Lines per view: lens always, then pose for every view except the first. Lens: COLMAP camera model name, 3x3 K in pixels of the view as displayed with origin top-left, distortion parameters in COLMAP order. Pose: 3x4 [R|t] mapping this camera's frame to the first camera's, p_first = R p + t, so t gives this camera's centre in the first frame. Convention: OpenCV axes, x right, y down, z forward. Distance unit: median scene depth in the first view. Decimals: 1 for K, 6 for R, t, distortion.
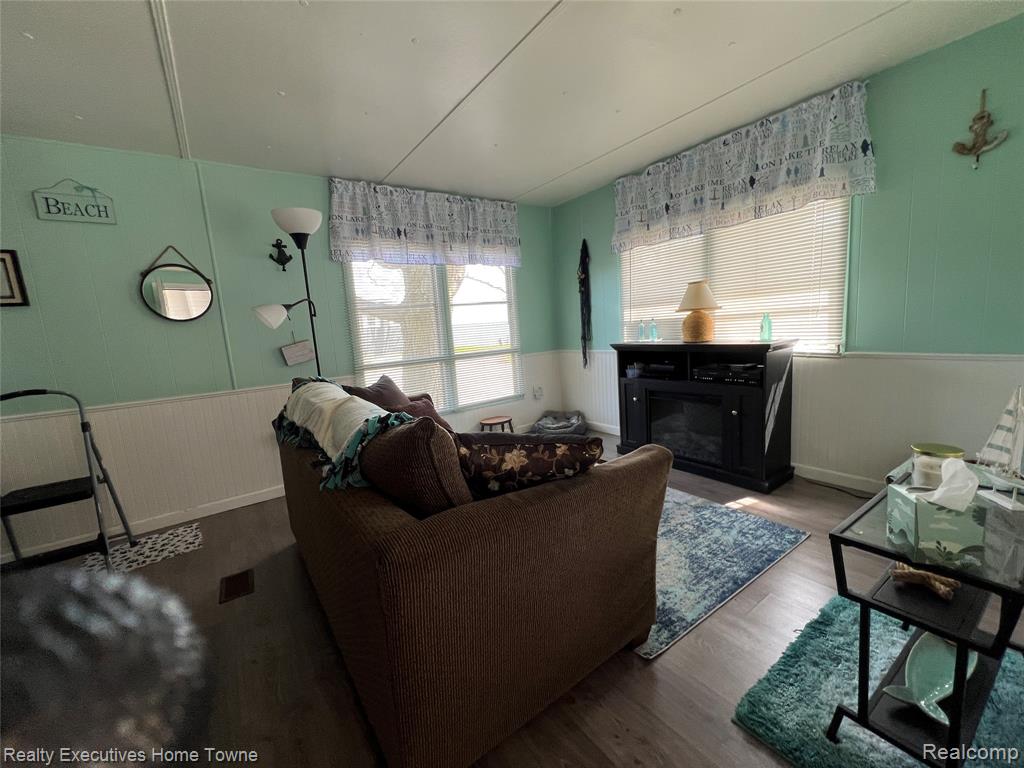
lens RADIAL K [[408.2, 0, 510.5], [0, 408.2, 383.6], [0, 0, 1]] dist [-0.005338, 0.000748]
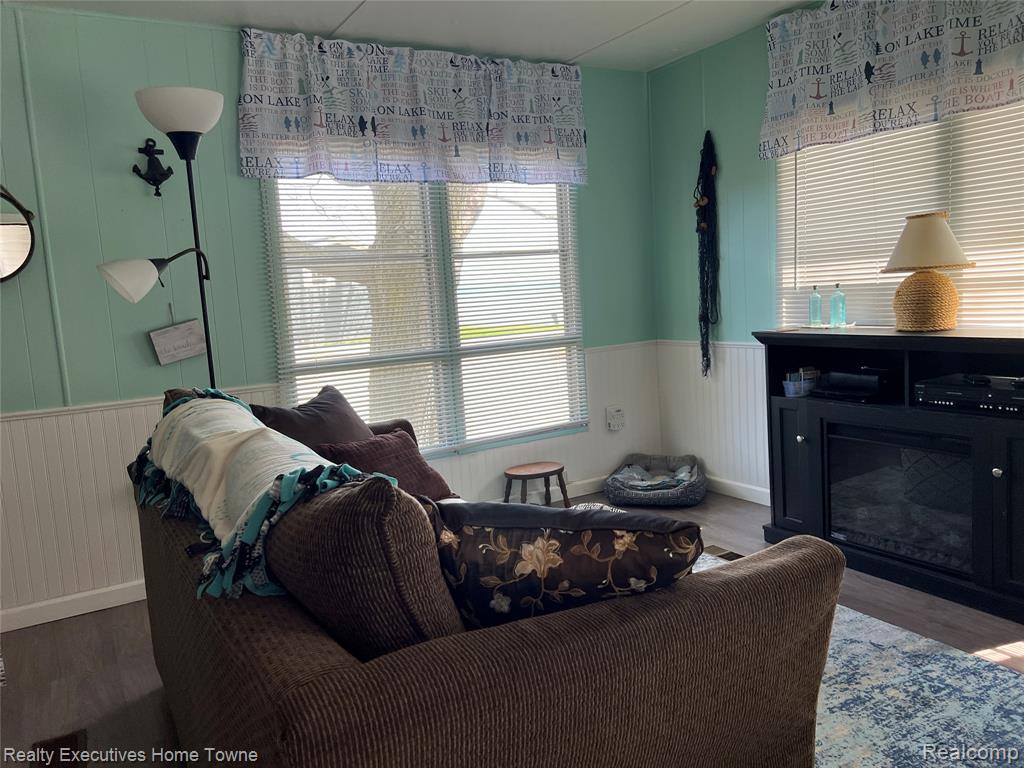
lens RADIAL K [[769.7, 0, 510.2], [0, 769.7, 379.7], [0, 0, 1]] dist [0.038817, -0.043142]
pose [[0.996358, 0.017593, -0.083437, 0.021438], [-0.019237, 0.999635, -0.018942, -0.012543], [0.083073, 0.020478, 0.996333, -0.017445]]
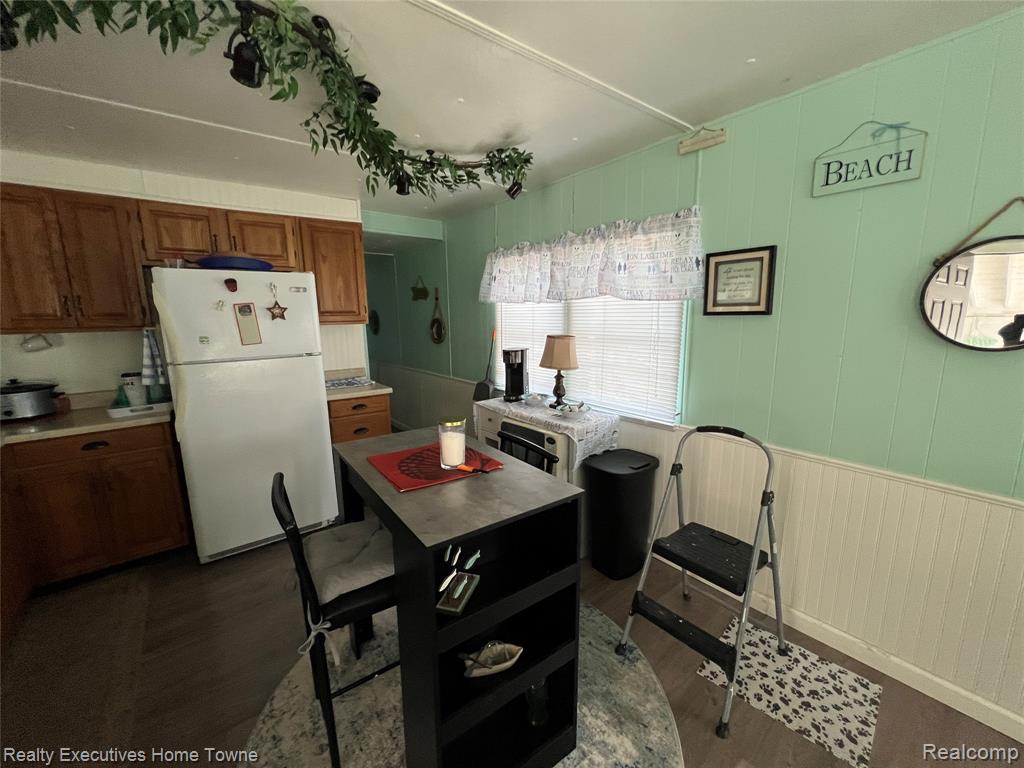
lens RADIAL K [[408.2, 0, 511.9], [0, 408.2, 384.2], [0, 0, 1]] dist [-0.005338, 0.000748]
pose [[0.047060, 0.239351, -0.969792, -0.330548], [-0.133175, 0.963704, 0.231386, -0.149717], [0.989975, 0.118263, 0.077227, 0.375342]]
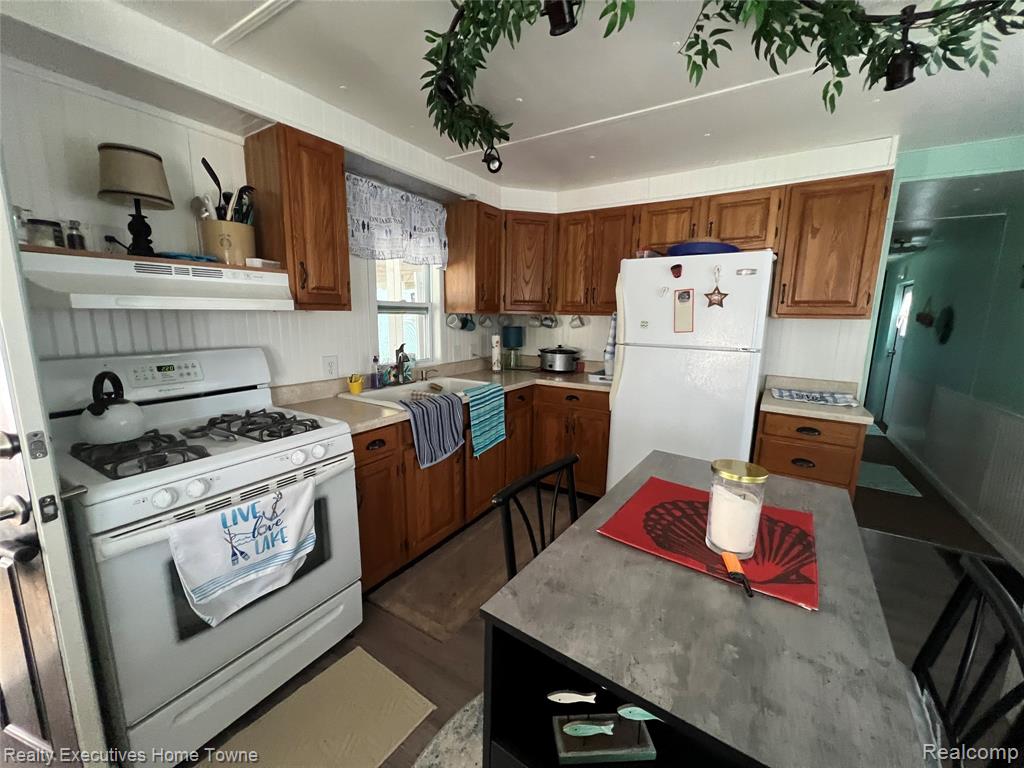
lens RADIAL K [[408.2, 0, 511.2], [0, 408.2, 384.9], [0, 0, 1]] dist [-0.005338, 0.000748]
pose [[-0.926164, 0.114591, -0.359291, -0.556672], [-0.009013, 0.945720, 0.324859, -0.125496], [0.377014, 0.304111, -0.874858, 0.502484]]
